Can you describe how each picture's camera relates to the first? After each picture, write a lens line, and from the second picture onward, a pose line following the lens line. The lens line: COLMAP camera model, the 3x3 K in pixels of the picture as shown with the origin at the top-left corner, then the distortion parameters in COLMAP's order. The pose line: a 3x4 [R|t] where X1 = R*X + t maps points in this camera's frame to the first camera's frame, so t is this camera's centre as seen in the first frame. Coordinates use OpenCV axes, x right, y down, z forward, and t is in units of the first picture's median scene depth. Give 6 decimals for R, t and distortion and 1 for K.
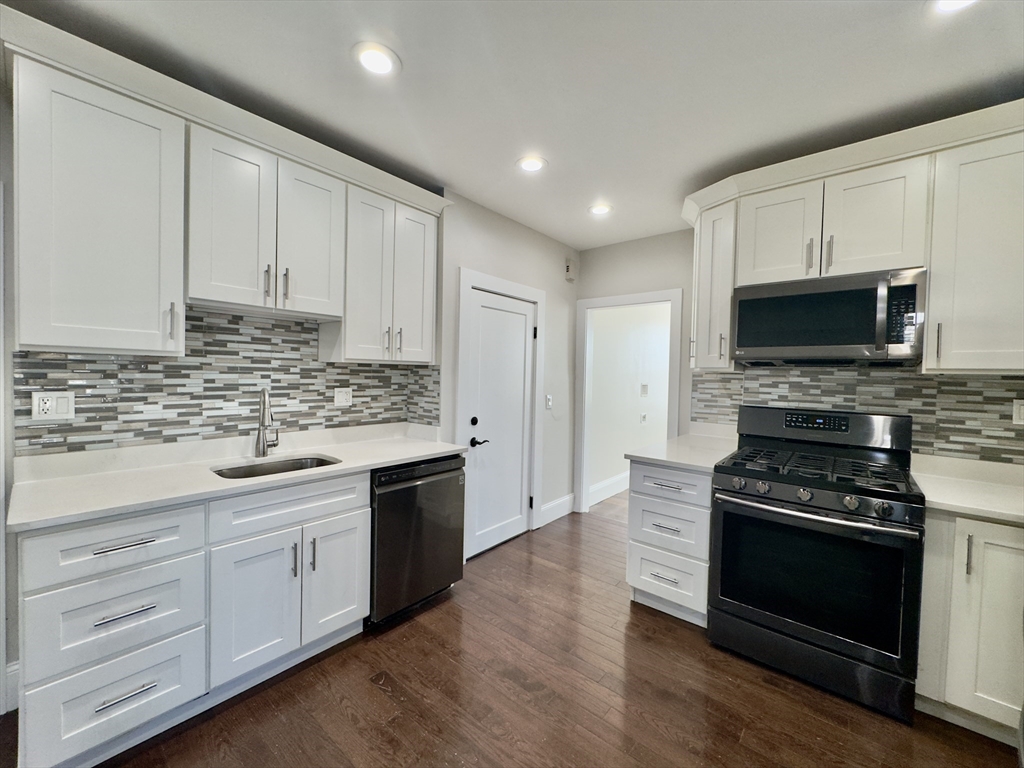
lens RADIAL K [[406.0, 0, 510.8], [0, 406.0, 381.7], [0, 0, 1]] dist [-0.003768, 0.000249]
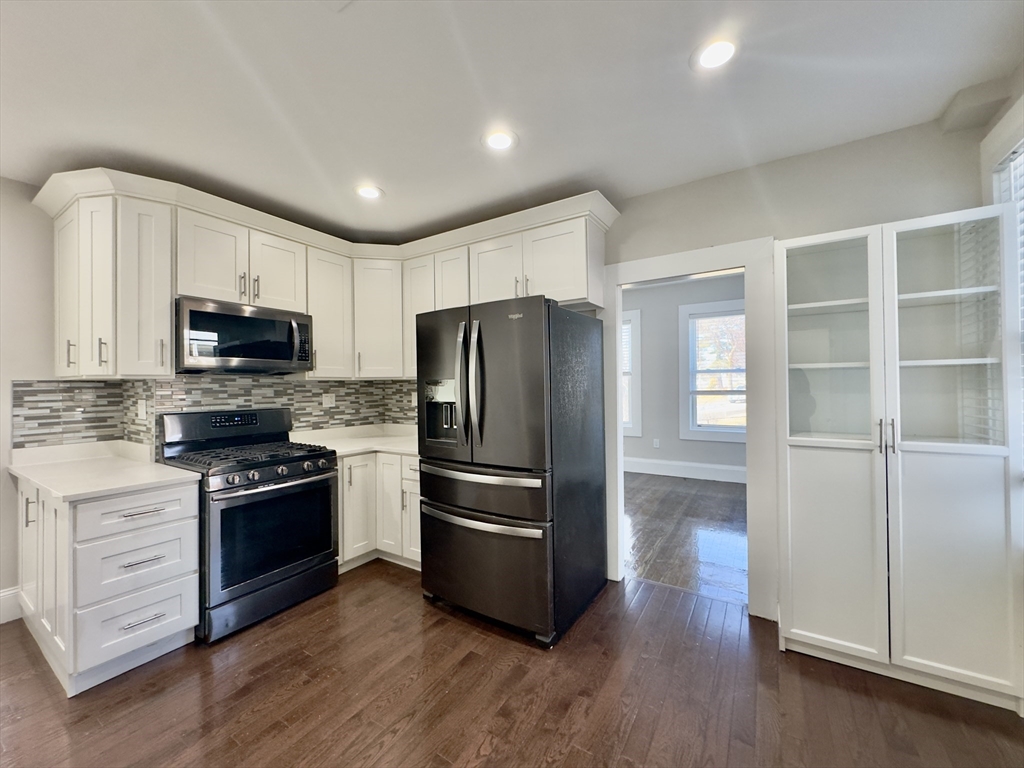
lens RADIAL K [[406.0, 0, 509.7], [0, 406.0, 383.7], [0, 0, 1]] dist [-0.003768, 0.000249]
pose [[-0.124739, -0.016445, 0.992053, -0.559444], [0.026418, 0.999453, 0.019889, -0.012649], [-0.991838, 0.028689, -0.124237, 0.330487]]
